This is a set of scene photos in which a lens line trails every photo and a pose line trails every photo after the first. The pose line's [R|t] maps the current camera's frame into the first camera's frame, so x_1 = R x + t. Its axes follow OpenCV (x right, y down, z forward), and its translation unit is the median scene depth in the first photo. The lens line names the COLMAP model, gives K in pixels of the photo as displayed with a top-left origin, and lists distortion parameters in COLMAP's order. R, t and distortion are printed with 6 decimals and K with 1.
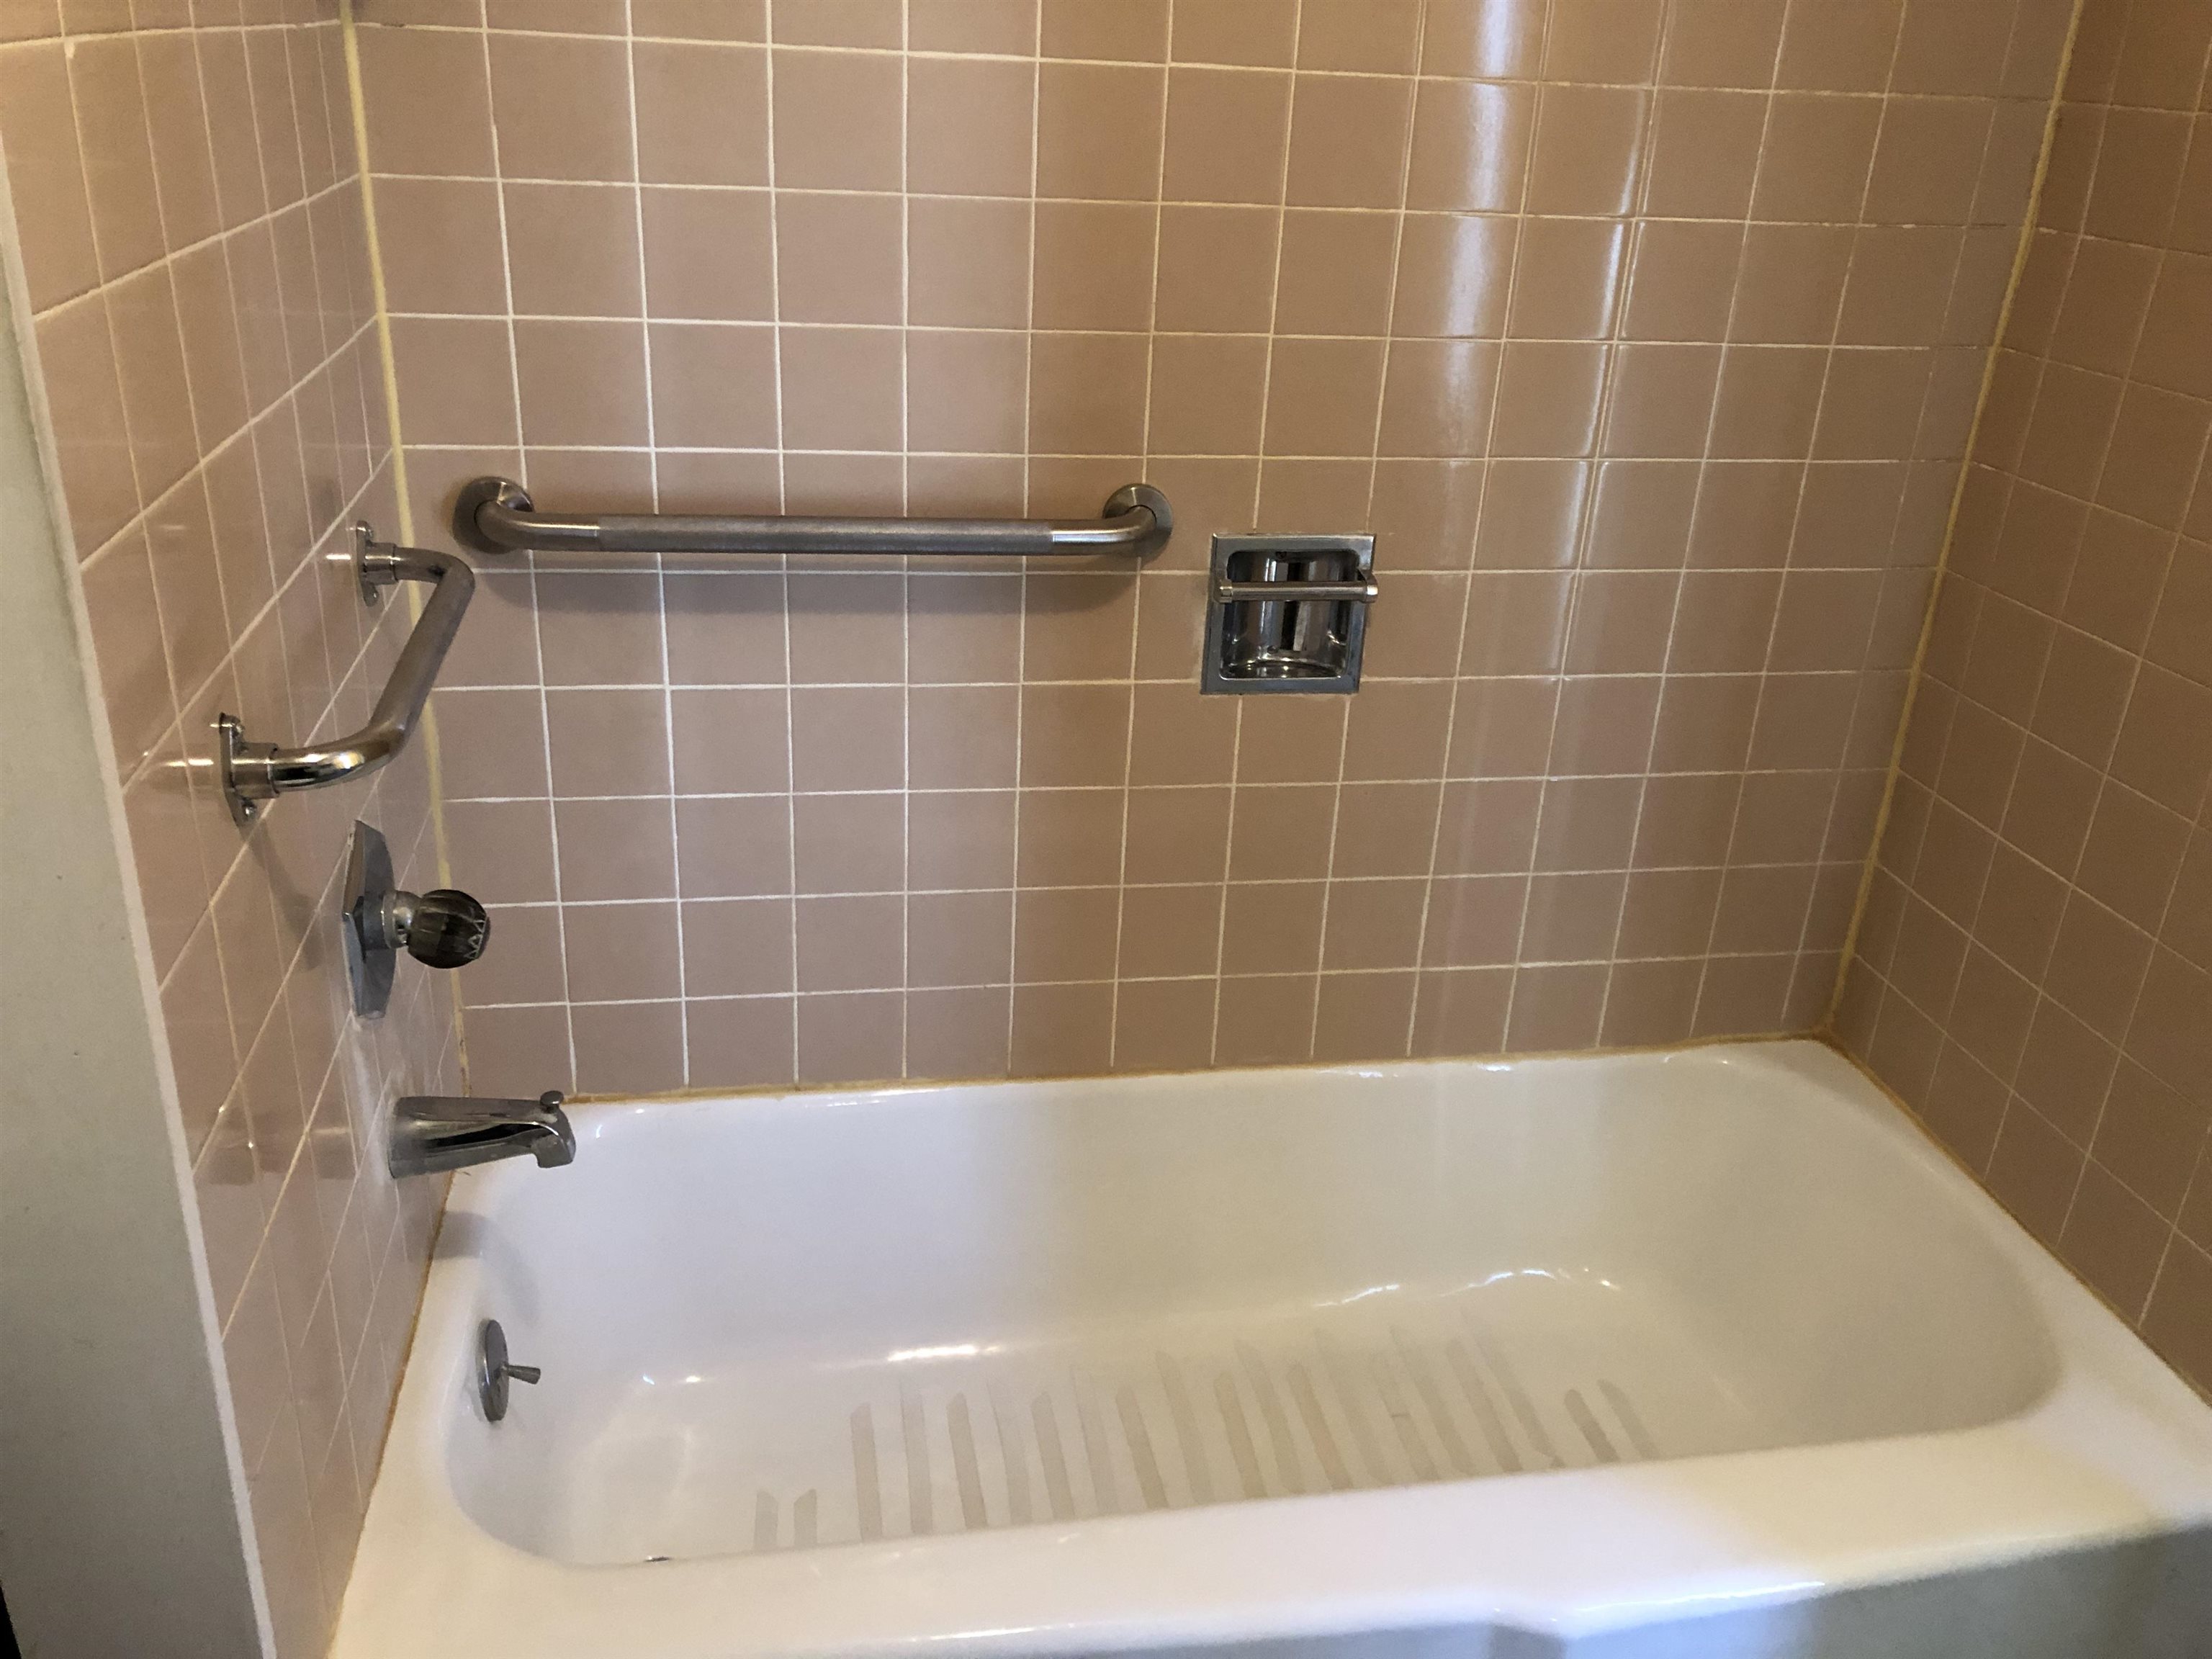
lens RADIAL K [[1809.4, 0, 1112.4], [0, 1809.4, 819.6], [0, 0, 1]] dist [0.032329, -0.003970]
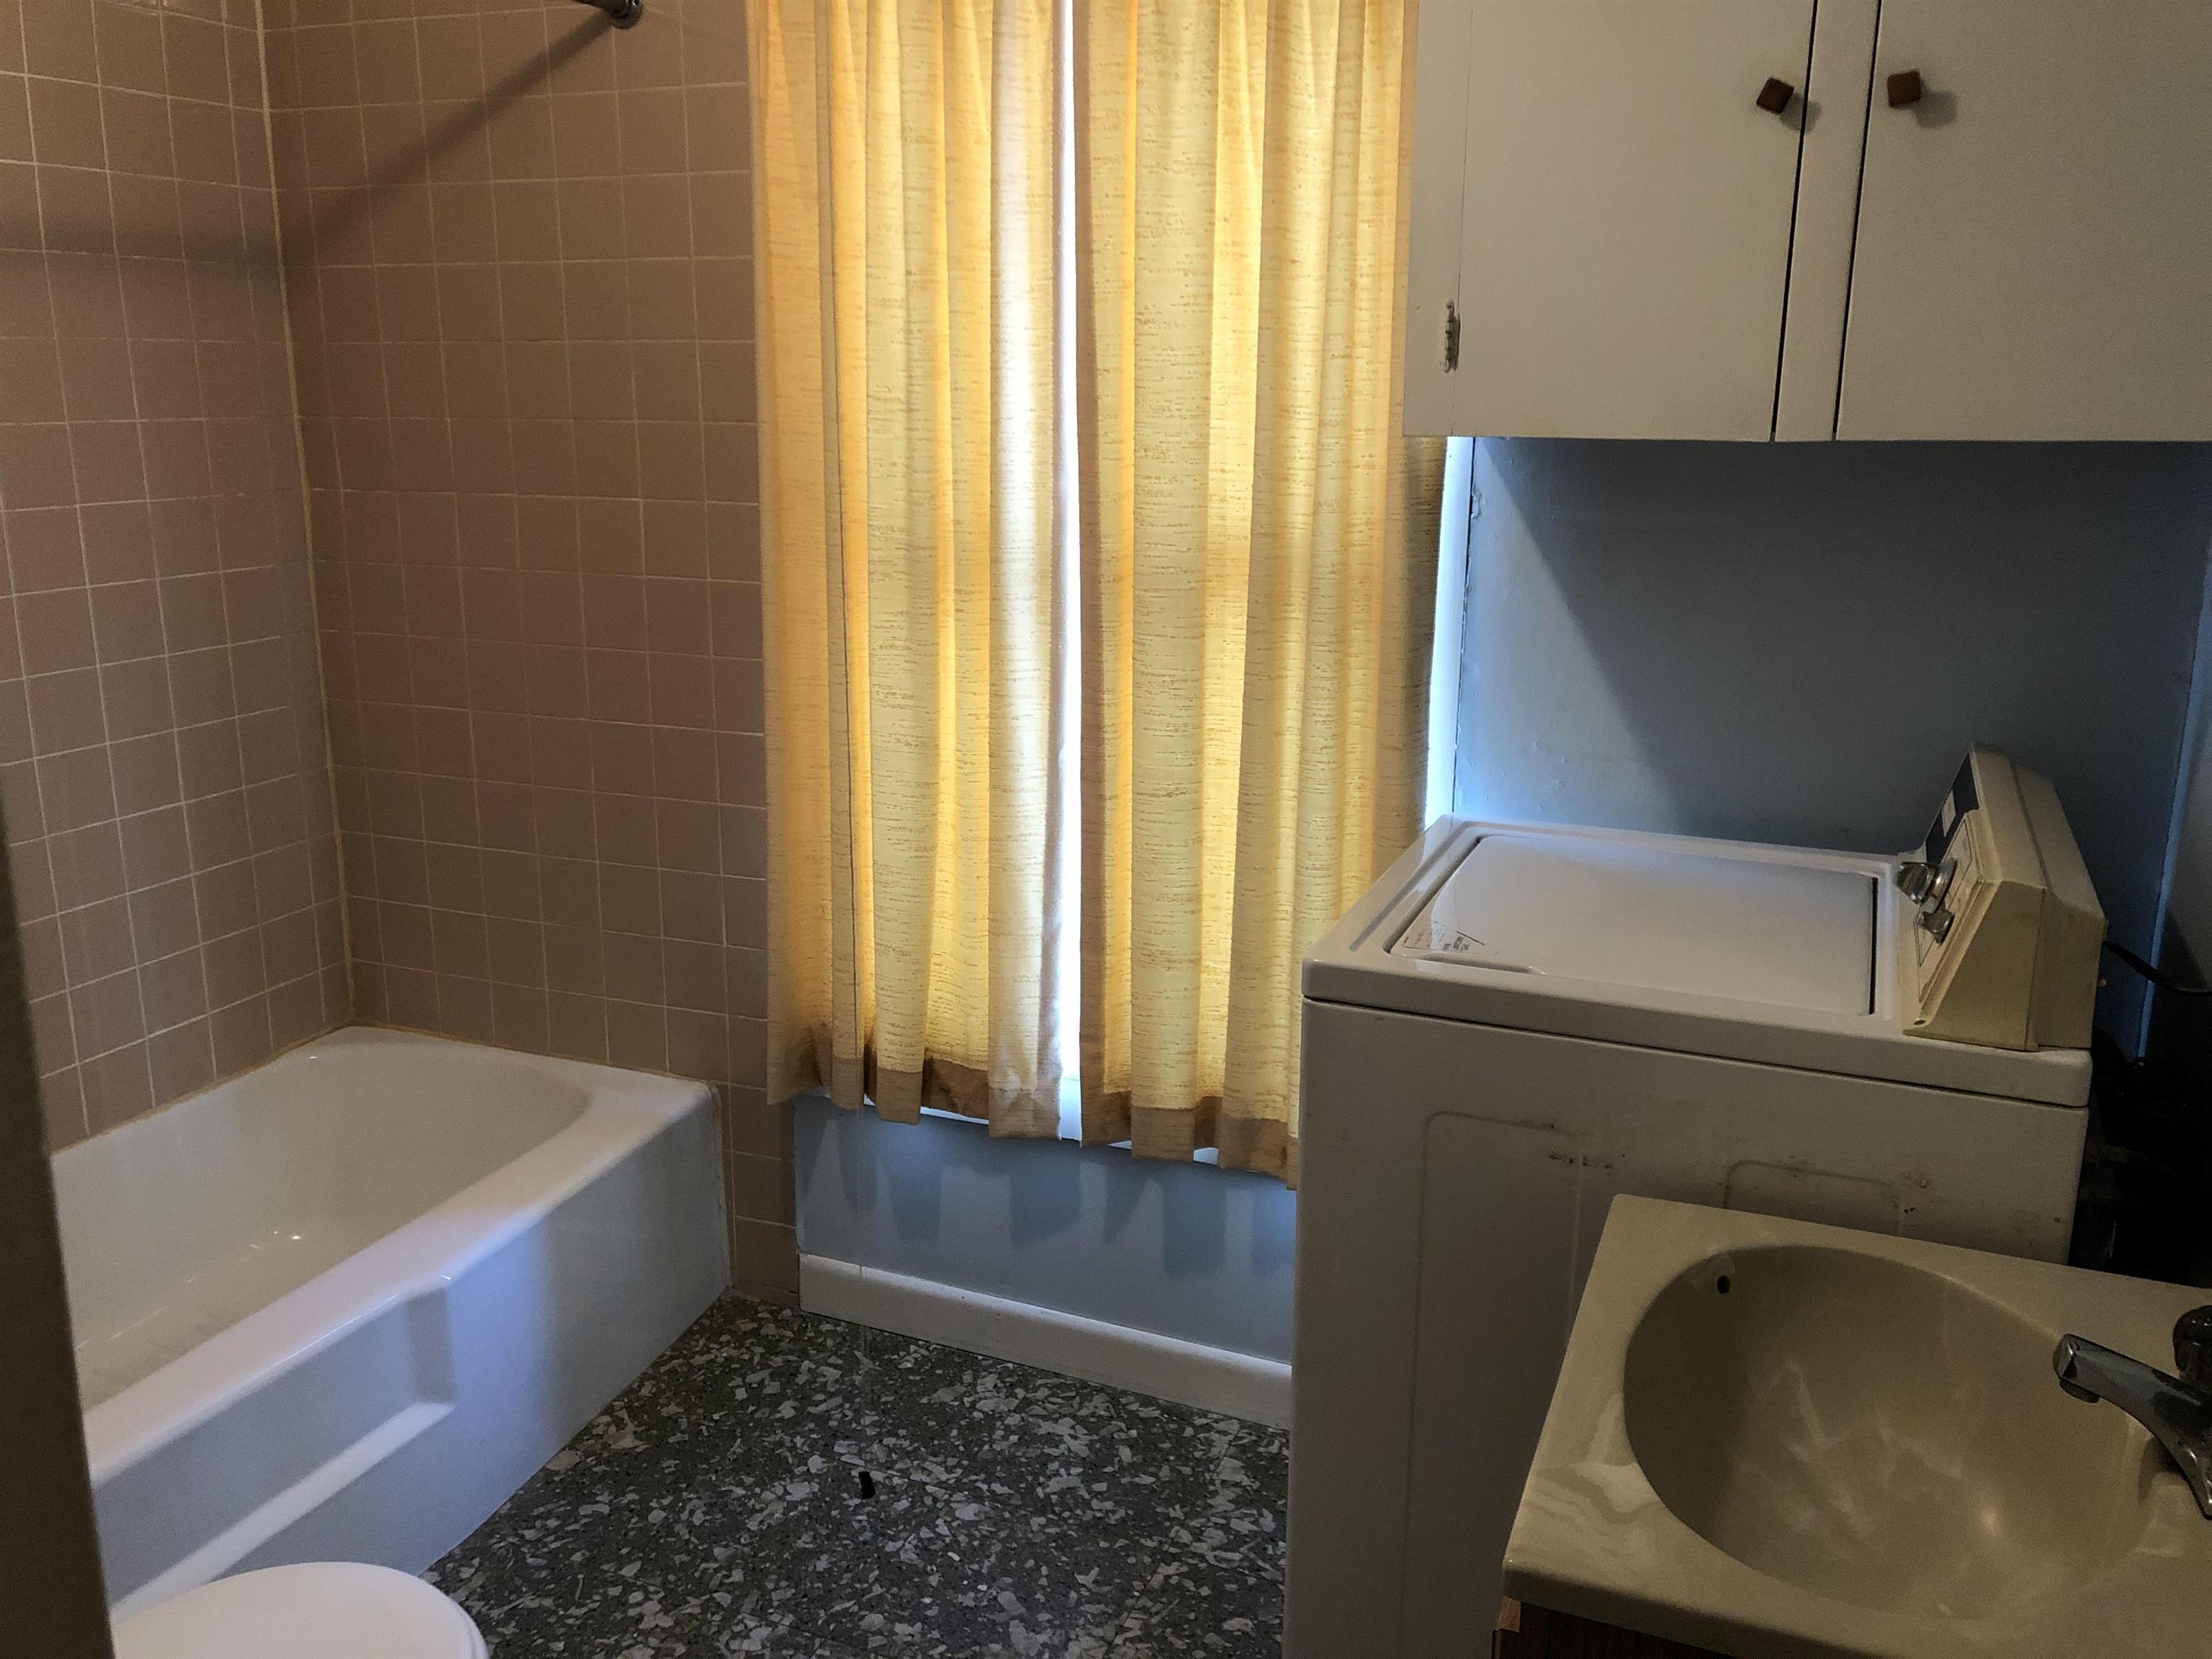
lens RADIAL K [[1809.4, 0, 1112.4], [0, 1809.4, 819.6], [0, 0, 1]] dist [0.032329, -0.003970]
pose [[0.526026, -0.245391, 0.814298, -0.472358], [0.354439, 0.933611, 0.052383, 0.114231], [-0.773091, 0.261064, 0.578079, -0.390856]]
